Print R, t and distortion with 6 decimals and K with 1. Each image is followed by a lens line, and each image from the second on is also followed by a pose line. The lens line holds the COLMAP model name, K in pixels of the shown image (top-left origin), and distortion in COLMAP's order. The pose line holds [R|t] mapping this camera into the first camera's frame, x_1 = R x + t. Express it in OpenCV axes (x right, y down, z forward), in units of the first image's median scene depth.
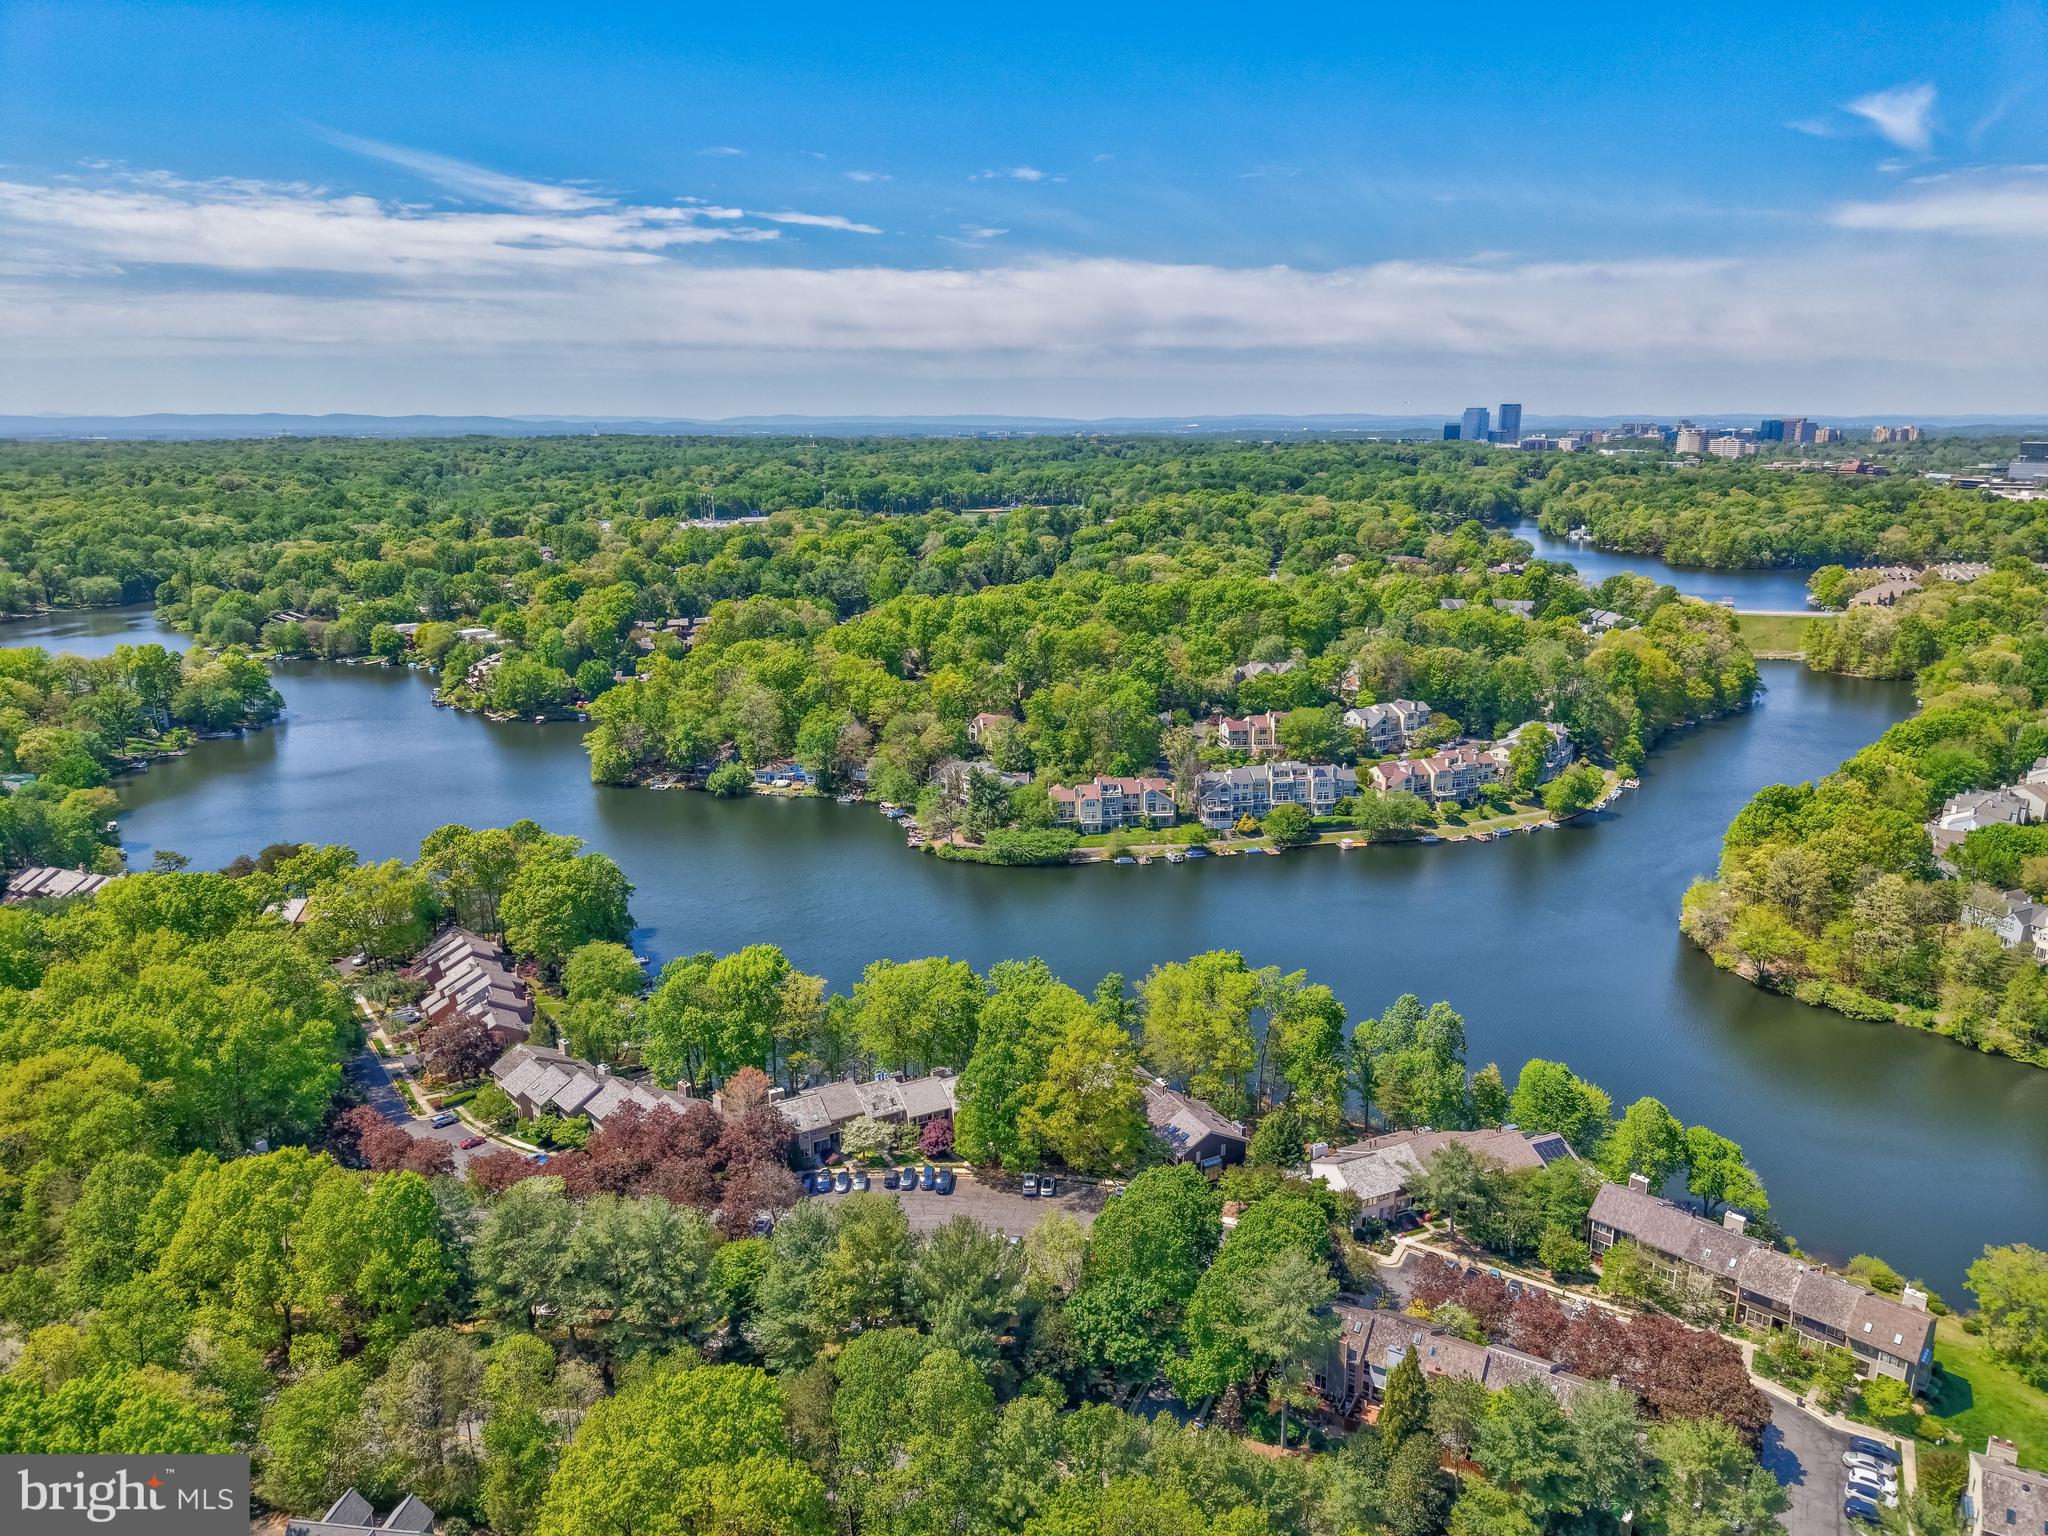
lens RADIAL K [[1409.2, 0, 1033.8], [0, 1409.2, 731.1], [0, 0, 1]] dist [0.003108, -0.032051]
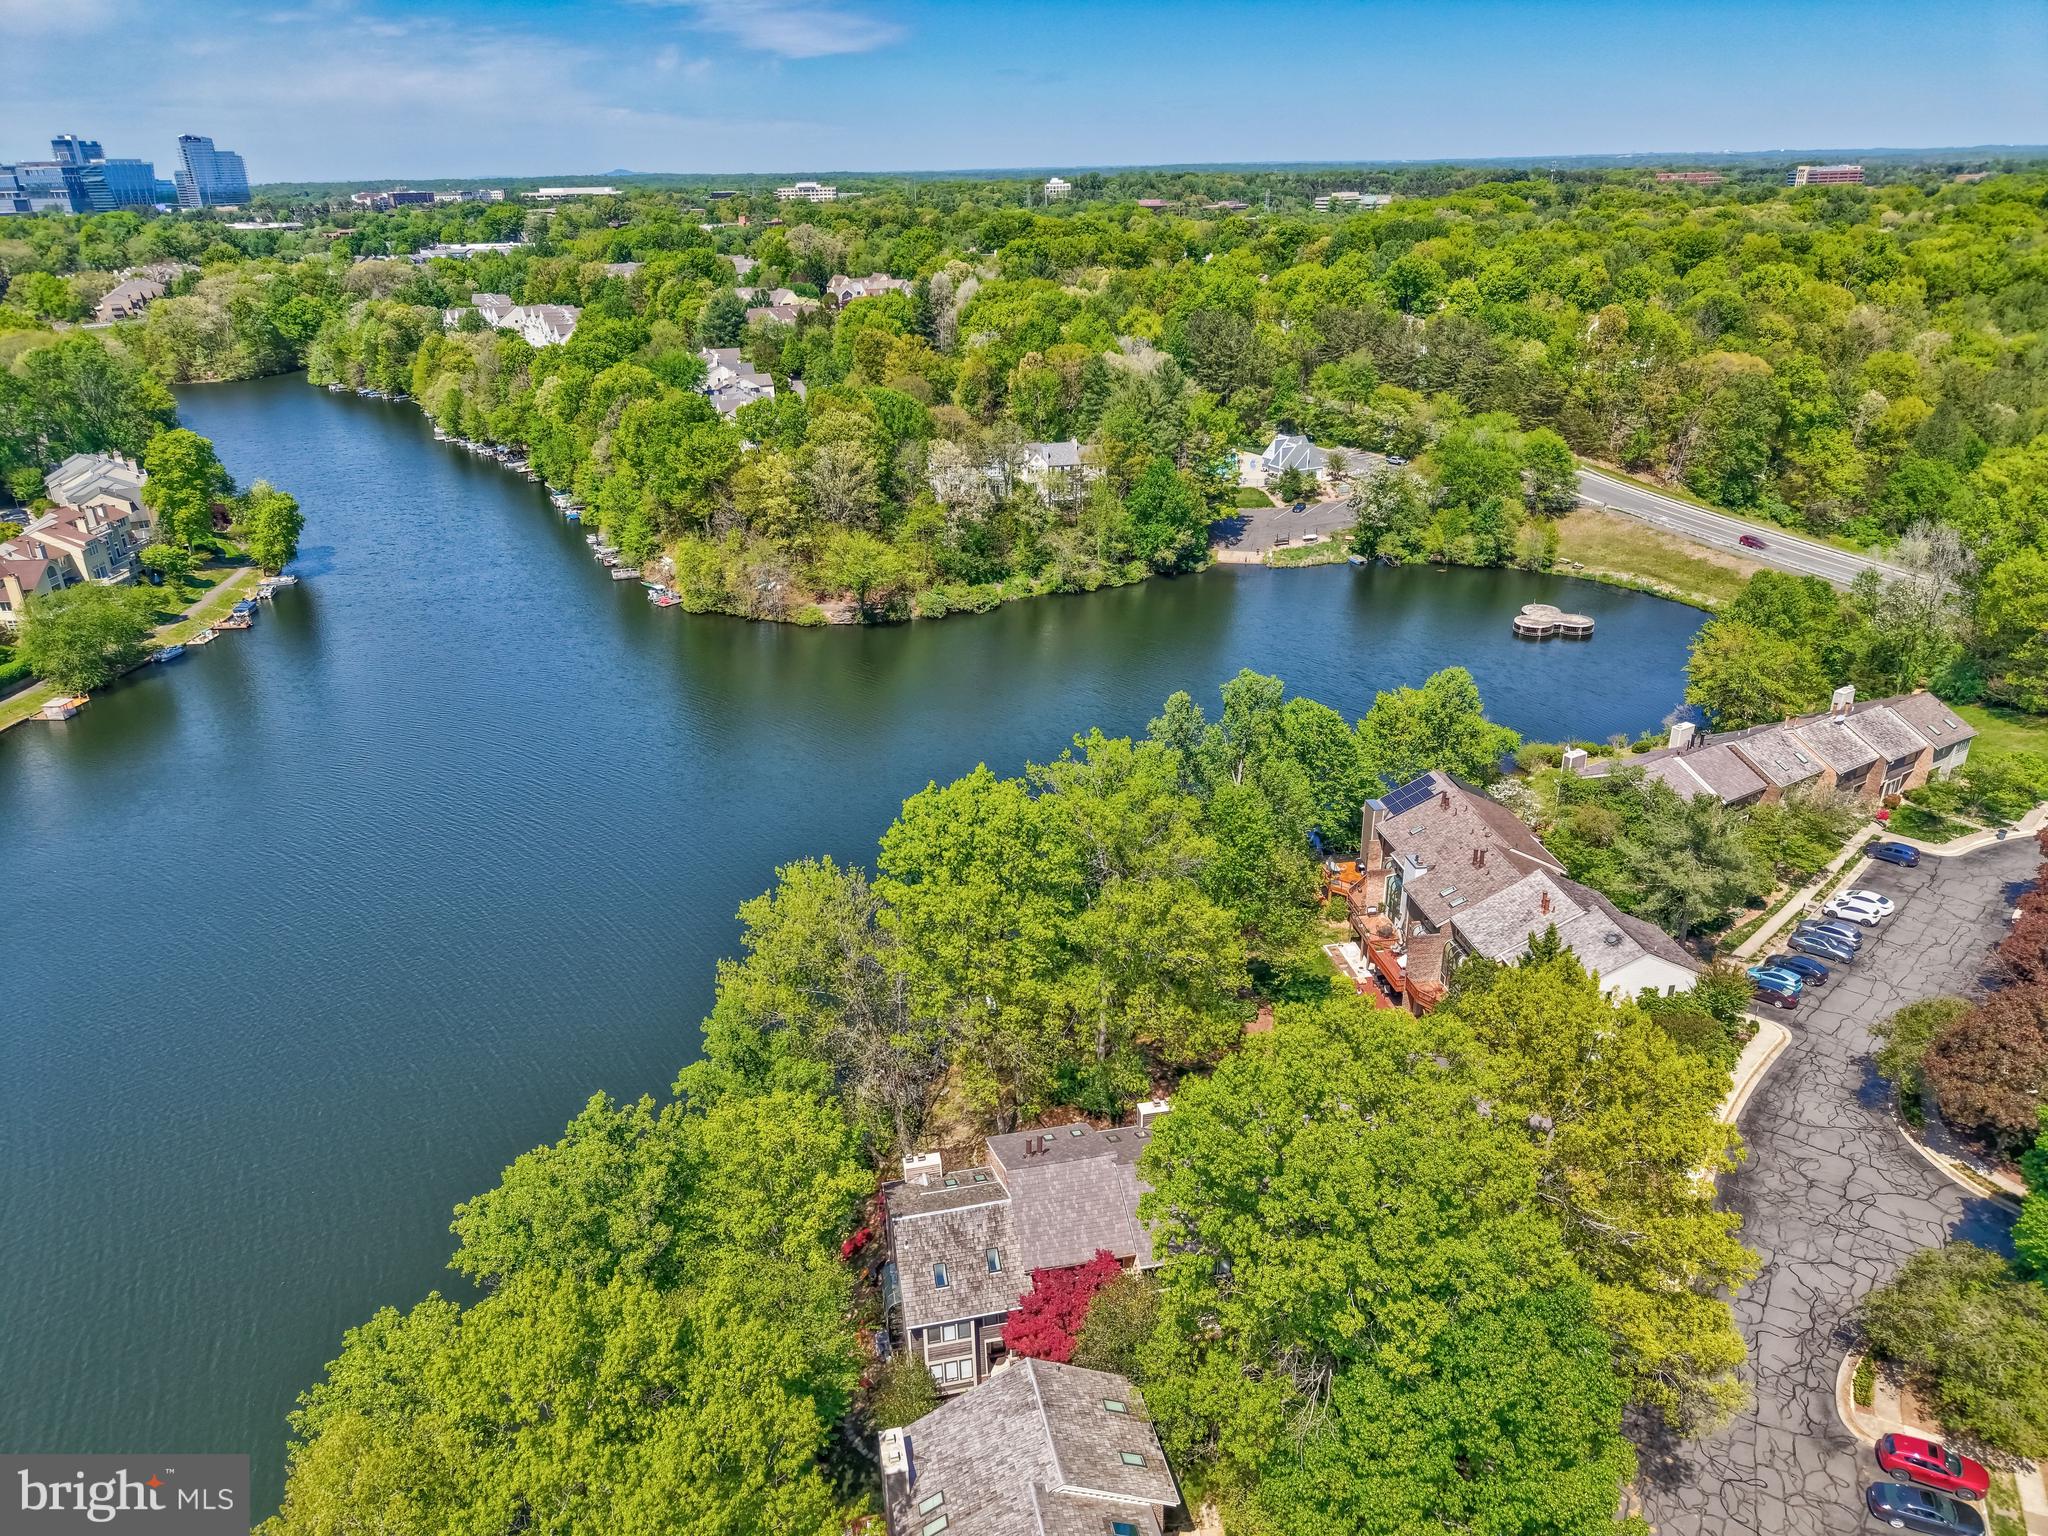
lens RADIAL K [[1409.2, 0, 1033.8], [0, 1409.2, 731.1], [0, 0, 1]] dist [0.003108, -0.032051]
pose [[0.248124, -0.360196, 0.899274, -0.056264], [0.233733, 0.923138, 0.305264, 0.007222], [-0.940108, 0.134447, 0.313242, 0.224746]]
